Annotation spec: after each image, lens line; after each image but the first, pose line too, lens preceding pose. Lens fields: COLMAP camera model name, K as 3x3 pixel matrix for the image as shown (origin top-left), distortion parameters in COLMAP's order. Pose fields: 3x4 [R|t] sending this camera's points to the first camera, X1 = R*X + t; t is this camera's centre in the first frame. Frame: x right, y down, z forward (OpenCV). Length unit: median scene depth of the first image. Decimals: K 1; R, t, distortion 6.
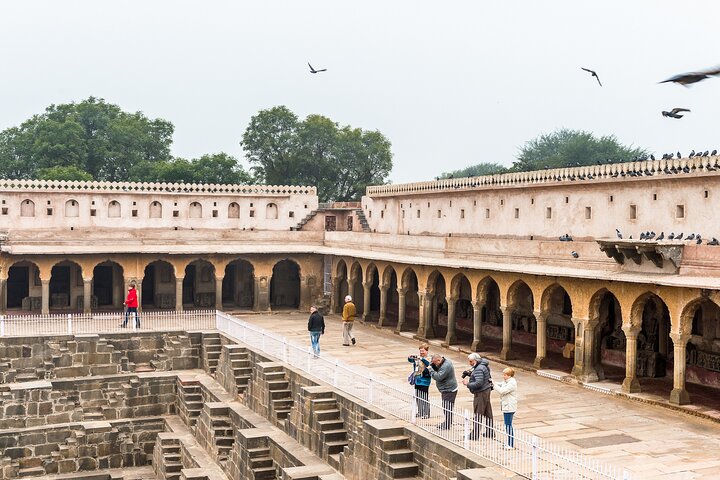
lens RADIAL K [[966.7, 0, 364.9], [0, 966.7, 240.7], [0, 0, 1]] dist [0.000348, 0.000000]
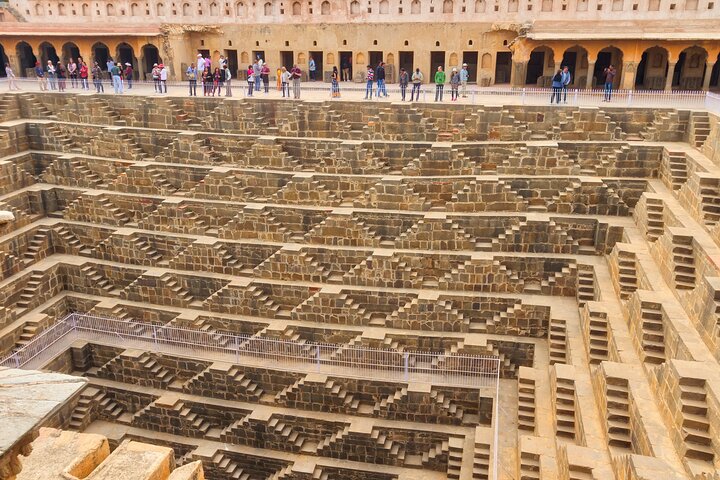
lens RADIAL K [[624.2, 0, 359.3], [0, 624.2, 239.7], [0, 0, 1]] dist [0.020519, -0.002051]
pose [[0.833302, 0.169010, -0.526350, -0.081939], [-0.008601, 0.955969, 0.293343, 0.027035], [0.552752, -0.239916, 0.798064, 0.154690]]
